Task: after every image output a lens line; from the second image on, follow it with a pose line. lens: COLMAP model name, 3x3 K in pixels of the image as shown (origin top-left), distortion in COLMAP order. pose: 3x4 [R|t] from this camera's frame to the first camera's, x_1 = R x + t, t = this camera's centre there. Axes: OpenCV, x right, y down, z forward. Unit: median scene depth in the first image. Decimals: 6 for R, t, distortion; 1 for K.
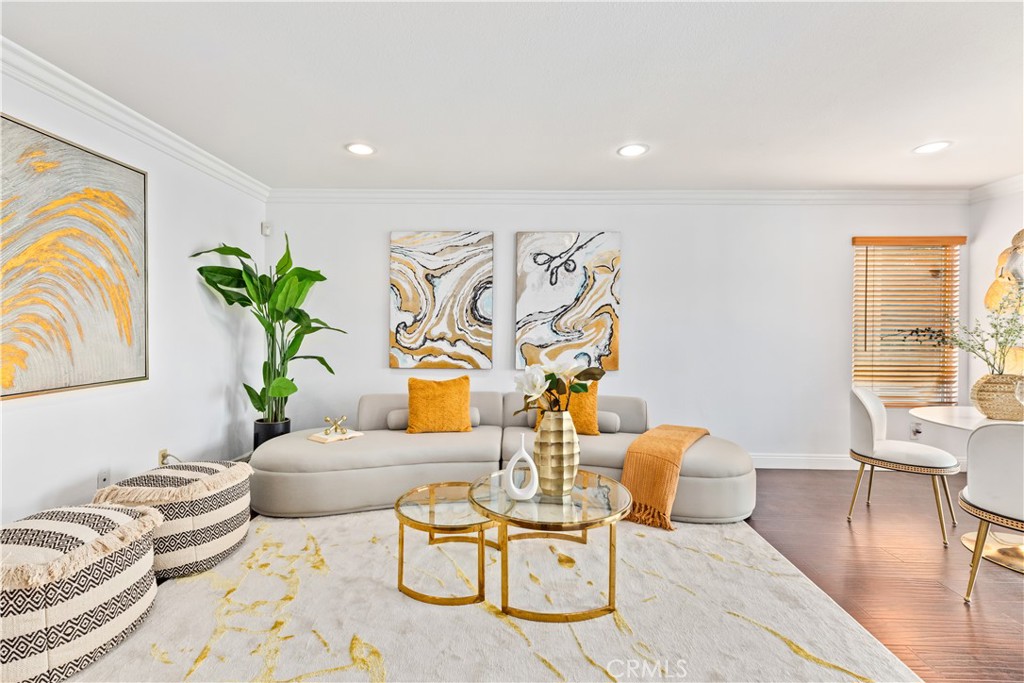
lens RADIAL K [[453.5, 0, 498.2], [0, 453.5, 328.9], [0, 0, 1]] dist [0.002273, 0.000121]
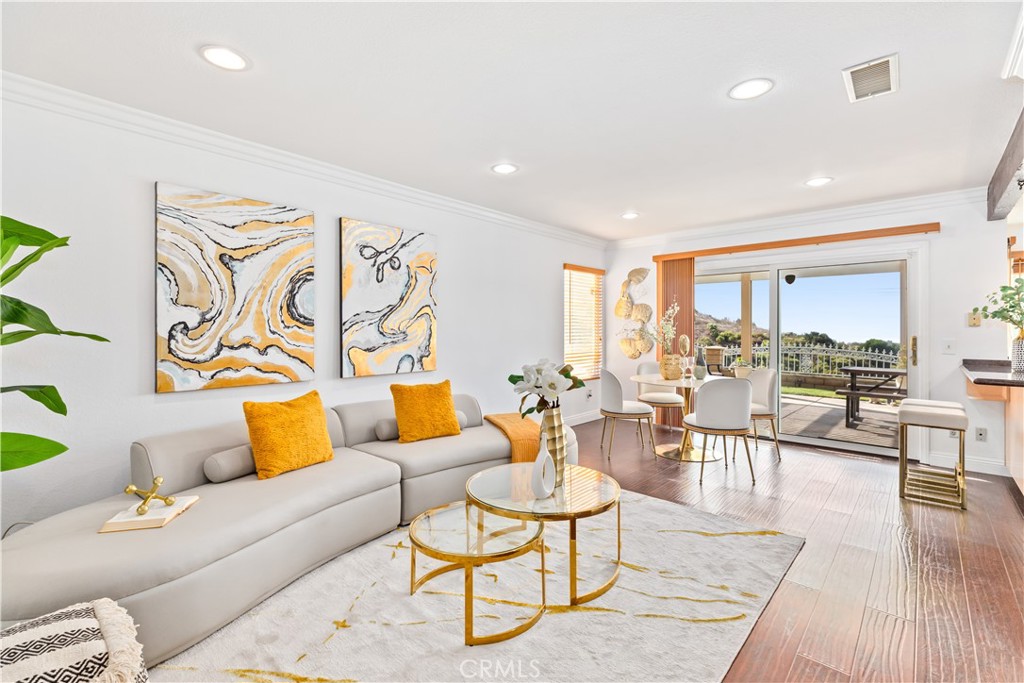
lens RADIAL K [[455.4, 0, 508.8], [0, 455.4, 335.2], [0, 0, 1]] dist [0.002269, 0.000343]
pose [[0.654315, -0.016911, 0.756033, -0.404170], [0.001993, 0.999785, 0.020639, -0.008918], [-0.756220, -0.011998, 0.654208, 0.200880]]
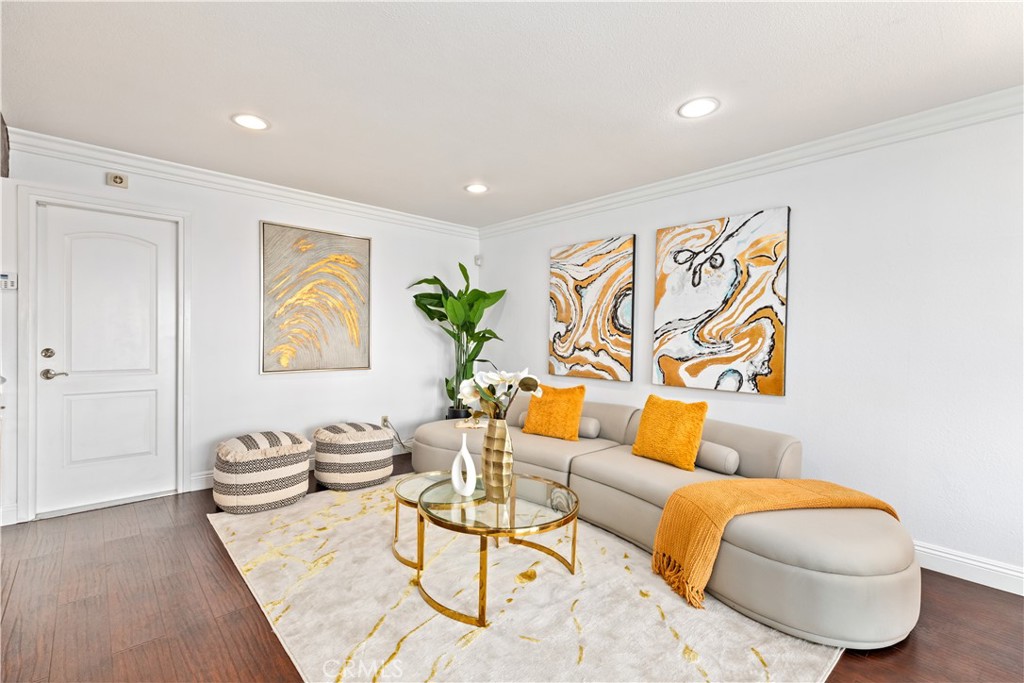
lens RADIAL K [[455.4, 0, 508.8], [0, 455.4, 335.2], [0, 0, 1]] dist [0.002269, 0.000343]
pose [[0.693482, -0.001222, -0.720472, 0.485681], [-0.008250, 0.999920, -0.009638, 0.003748], [0.720426, 0.012628, 0.693417, 0.173285]]
